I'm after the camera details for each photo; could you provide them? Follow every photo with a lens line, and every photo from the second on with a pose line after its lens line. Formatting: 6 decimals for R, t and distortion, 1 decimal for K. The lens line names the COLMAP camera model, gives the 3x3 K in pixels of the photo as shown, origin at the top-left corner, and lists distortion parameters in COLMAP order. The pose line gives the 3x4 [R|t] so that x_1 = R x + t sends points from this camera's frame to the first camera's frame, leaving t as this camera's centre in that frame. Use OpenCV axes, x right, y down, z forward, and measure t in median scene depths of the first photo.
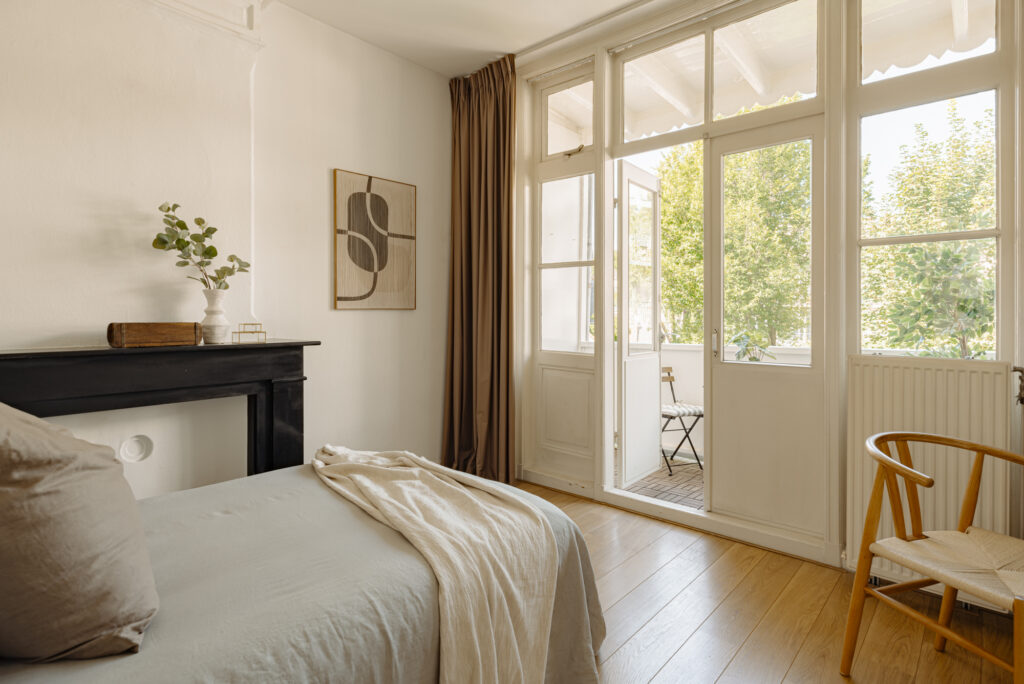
lens RADIAL K [[529.0, 0, 484.0], [0, 529.0, 315.8], [0, 0, 1]] dist [0.001000, -0.000216]
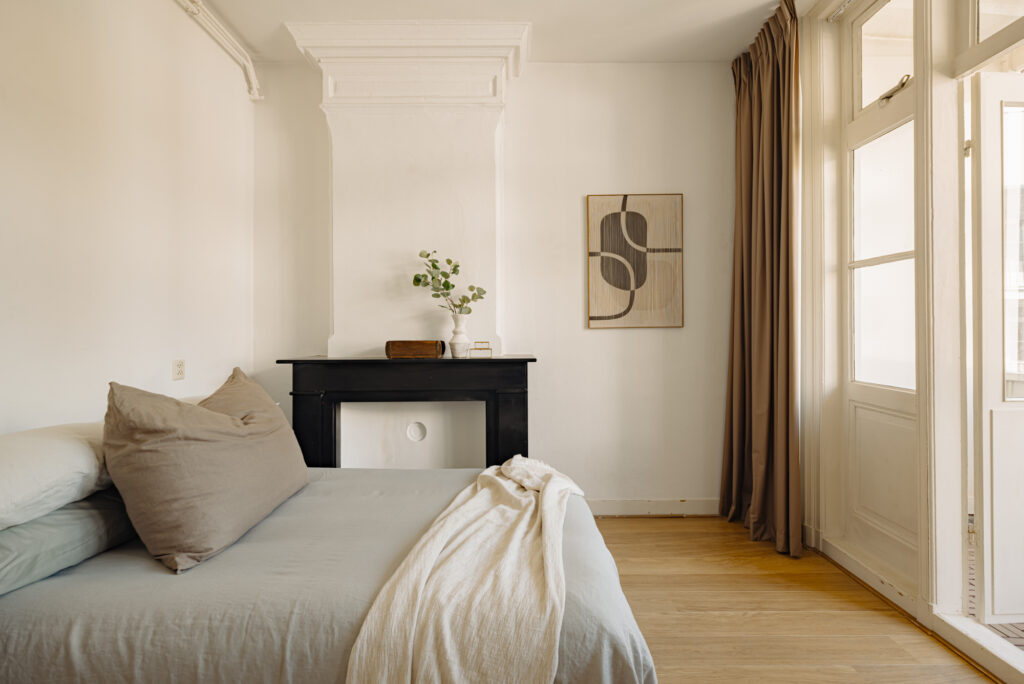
lens RADIAL K [[457.7, 0, 512.7], [0, 457.7, 331.6], [0, 0, 1]] dist [0.000962, 0.000110]
pose [[0.684535, -0.006853, -0.728948, 0.282407], [0.004975, 0.999976, -0.004730, -0.002306], [0.728963, -0.000389, 0.684553, 0.265362]]
